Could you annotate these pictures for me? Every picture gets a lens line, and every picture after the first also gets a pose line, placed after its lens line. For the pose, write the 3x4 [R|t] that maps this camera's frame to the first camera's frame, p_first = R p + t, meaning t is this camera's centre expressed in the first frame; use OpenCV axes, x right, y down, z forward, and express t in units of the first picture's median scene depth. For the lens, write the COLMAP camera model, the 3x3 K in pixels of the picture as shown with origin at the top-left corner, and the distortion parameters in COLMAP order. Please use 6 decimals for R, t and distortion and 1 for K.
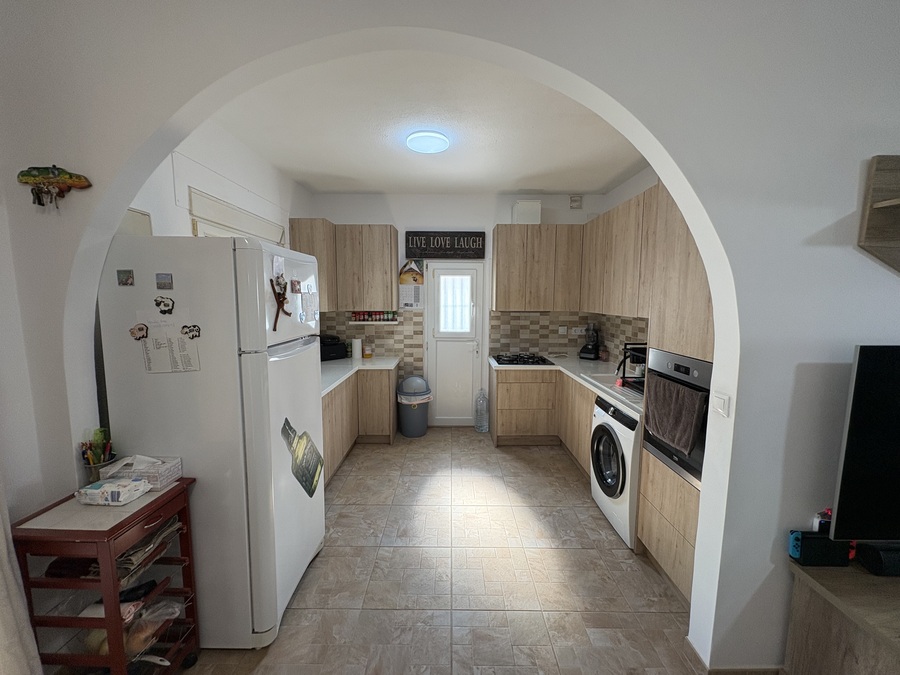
lens RADIAL K [[357.3, 0, 445.6], [0, 357.3, 334.5], [0, 0, 1]] dist [0.000105, 0.000155]
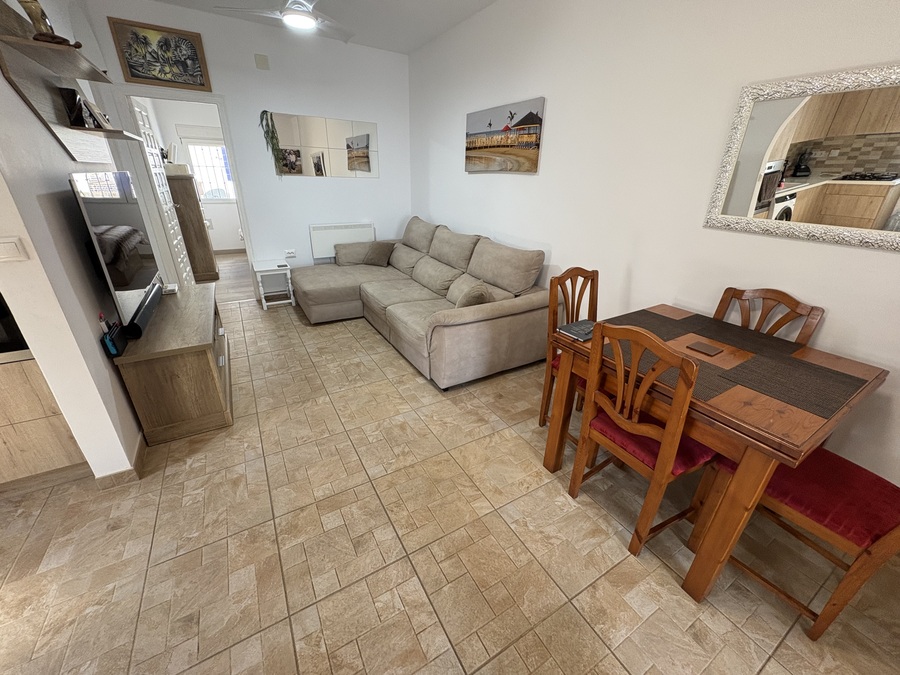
lens RADIAL K [[357.3, 0, 452.8], [0, 357.3, 336.3], [0, 0, 1]] dist [0.000105, 0.000155]
pose [[-0.519454, -0.363810, 0.773182, -0.406705], [0.060882, 0.886780, 0.458164, 0.019995], [-0.852327, 0.285068, -0.438492, 0.299373]]
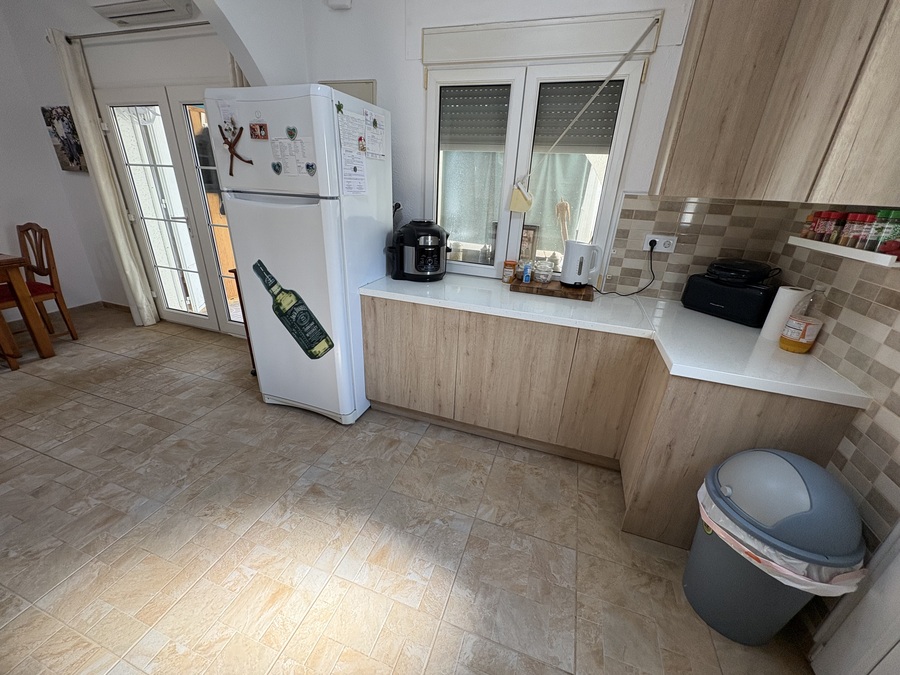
lens RADIAL K [[357.3, 0, 447.7], [0, 357.3, 334.7], [0, 0, 1]] dist [0.000105, 0.000155]
pose [[-0.310225, 0.353441, -0.882519, 0.359441], [-0.141524, 0.900805, 0.410513, -0.083765], [0.940070, 0.252249, -0.229432, 1.432677]]
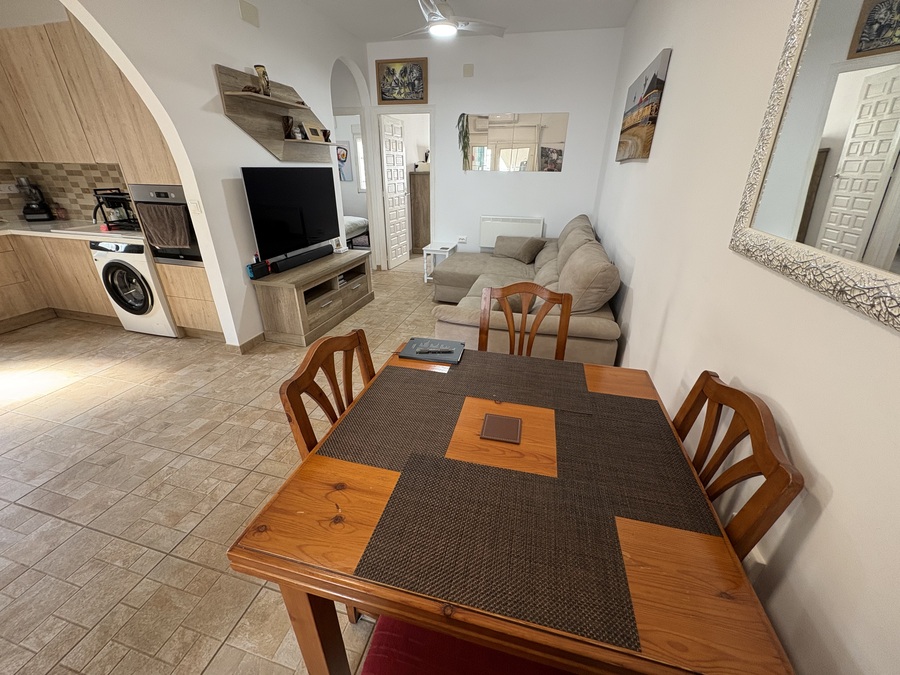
lens RADIAL K [[357.3, 0, 455.4], [0, 357.3, 339.4], [0, 0, 1]] dist [0.000105, 0.000155]
pose [[0.239953, -0.417890, 0.876236, -0.480815], [0.086128, 0.908211, 0.409554, 0.108741], [-0.966956, -0.022805, 0.253920, -0.461811]]
